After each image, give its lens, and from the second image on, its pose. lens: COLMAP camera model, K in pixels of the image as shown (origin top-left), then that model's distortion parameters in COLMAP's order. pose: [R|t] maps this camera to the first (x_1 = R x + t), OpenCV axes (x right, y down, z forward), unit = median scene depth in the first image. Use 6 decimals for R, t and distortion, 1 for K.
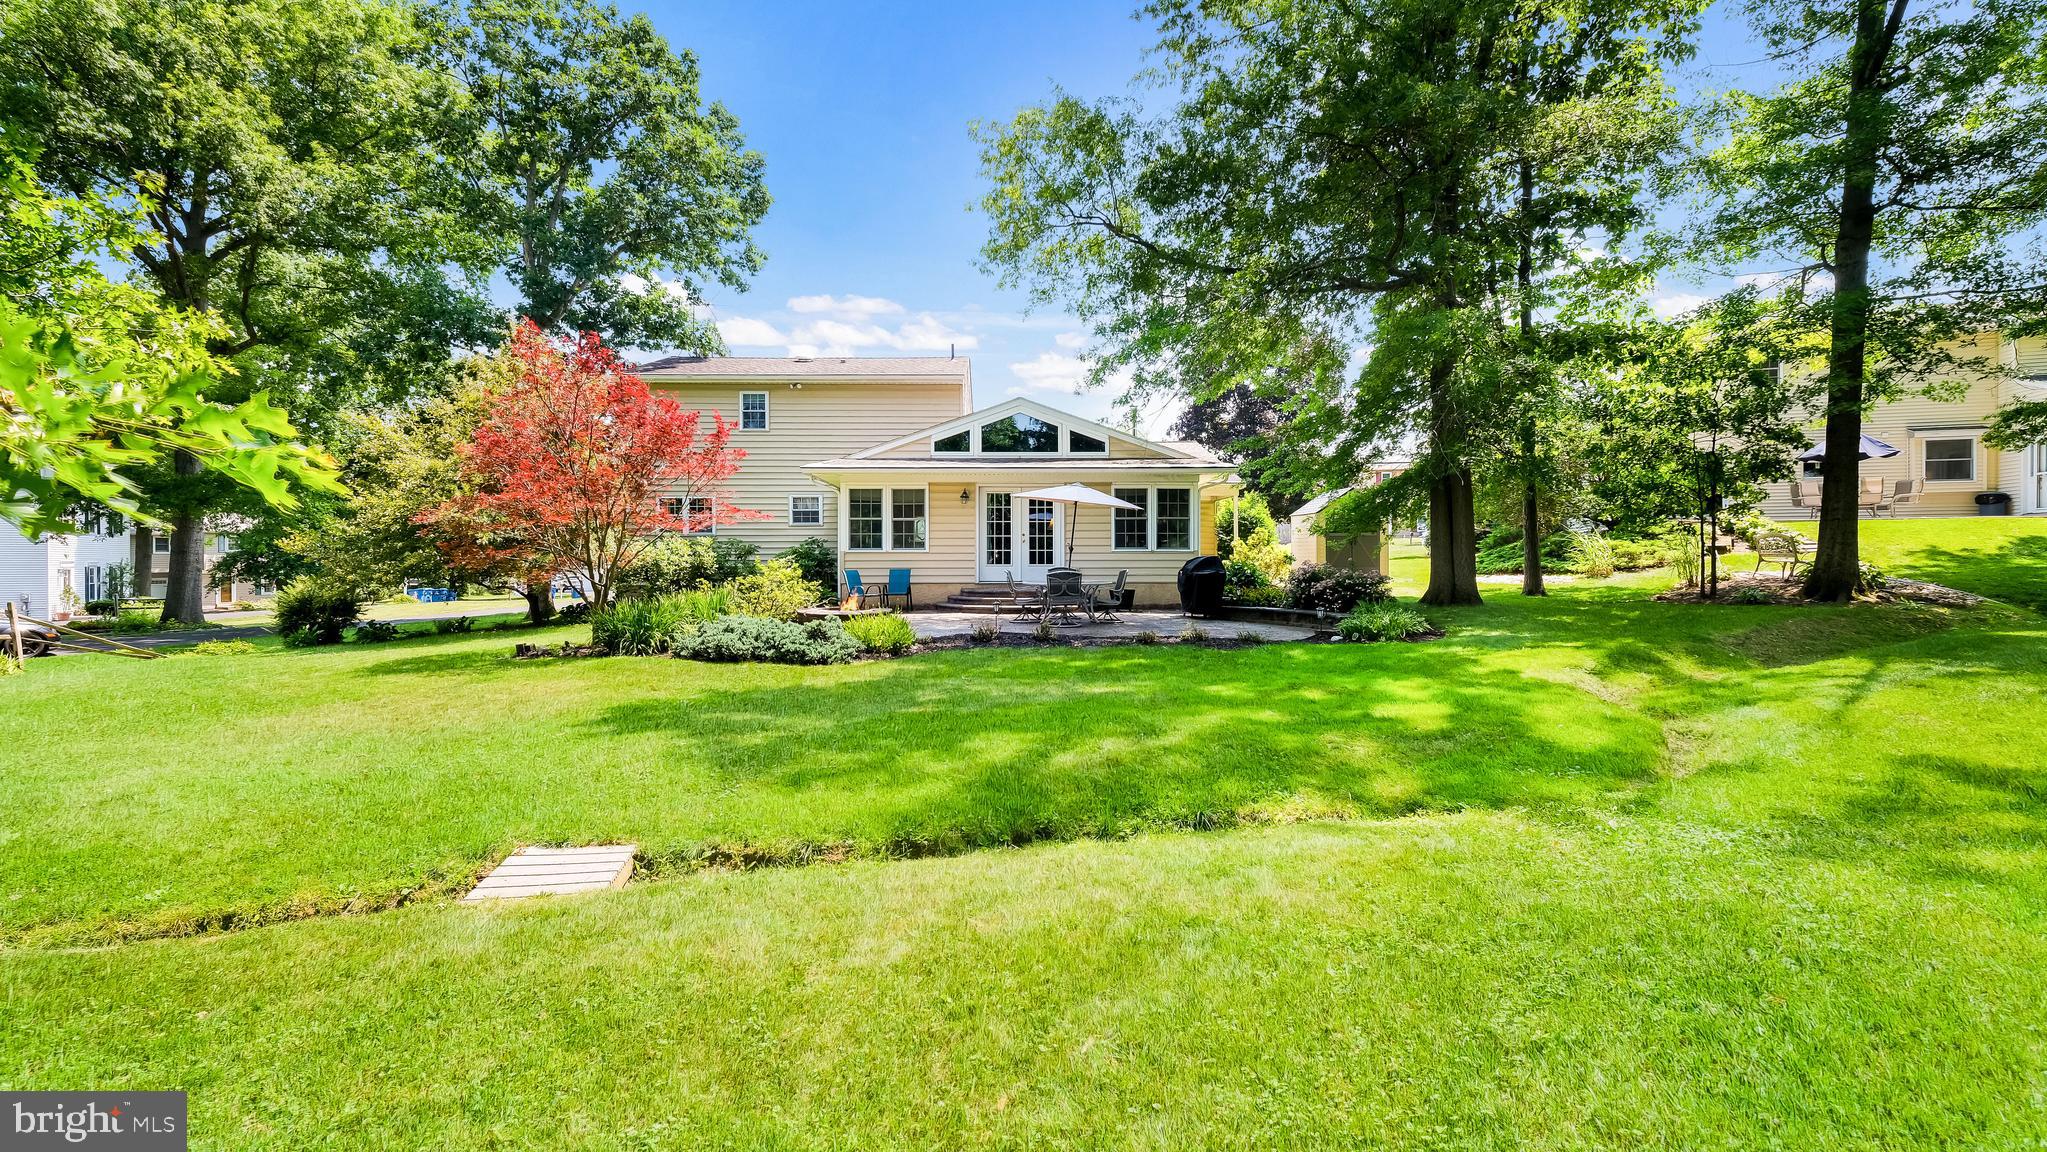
lens RADIAL K [[902.8, 0, 1012.7], [0, 902.8, 555.3], [0, 0, 1]] dist [0.001383, 0.000968]
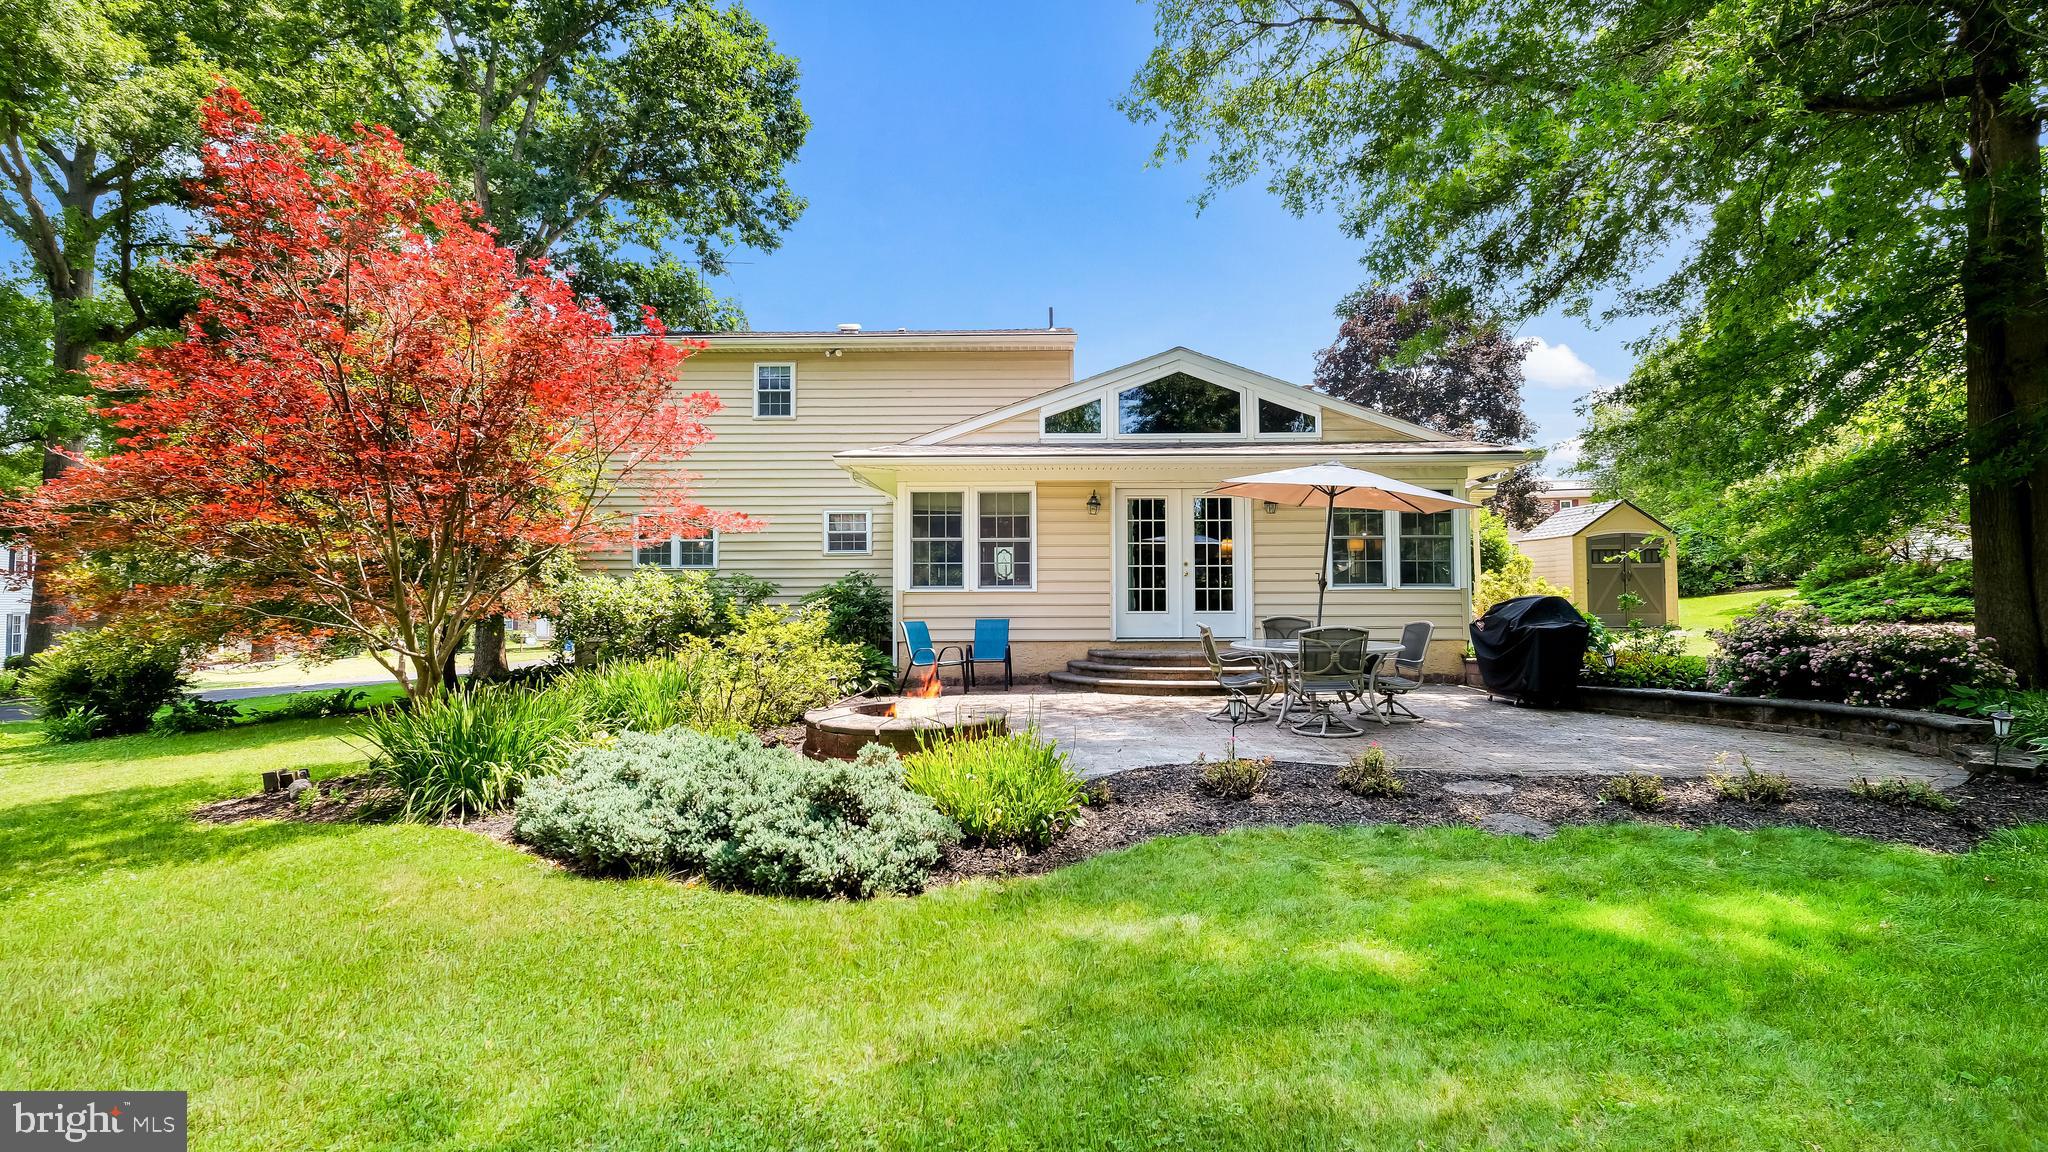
lens RADIAL K [[887.2, 0, 1018.9], [0, 887.2, 557.0], [0, 0, 1]] dist [0.002435, 0.000420]
pose [[0.998655, -0.005149, -0.051596, -0.072357], [0.002702, 0.998874, -0.047375, 0.001408], [0.051781, 0.047172, 0.997544, 0.377850]]
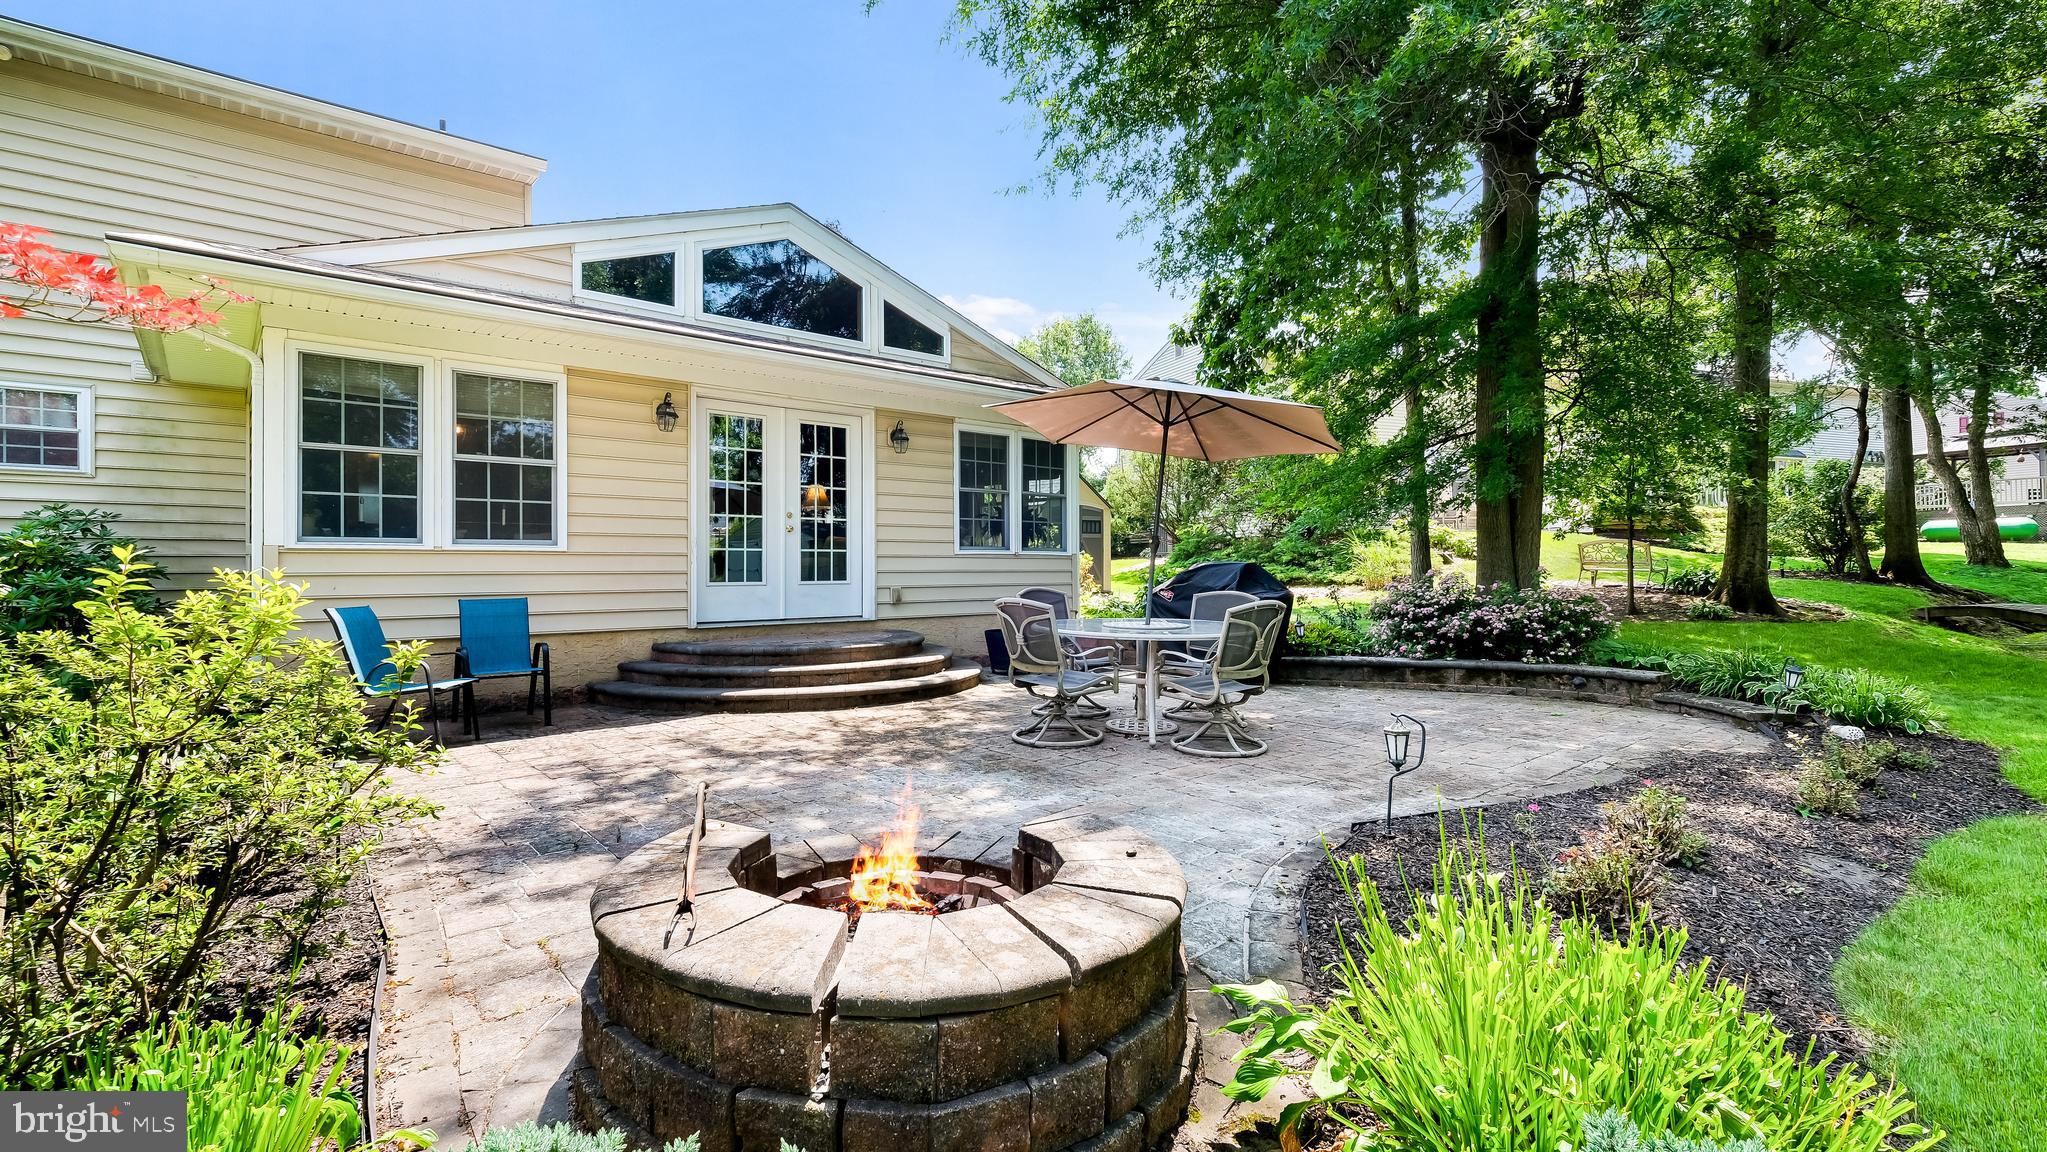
lens RADIAL K [[922.4, 0, 1027.8], [0, 922.4, 566.8], [0, 0, 1]] dist [-0.000389, -0.000026]
pose [[0.782512, 0.000402, 0.622635, -0.179944], [-0.000512, 1.000000, -0.000003, 0.002763], [-0.622635, -0.000316, 0.782512, 0.571454]]
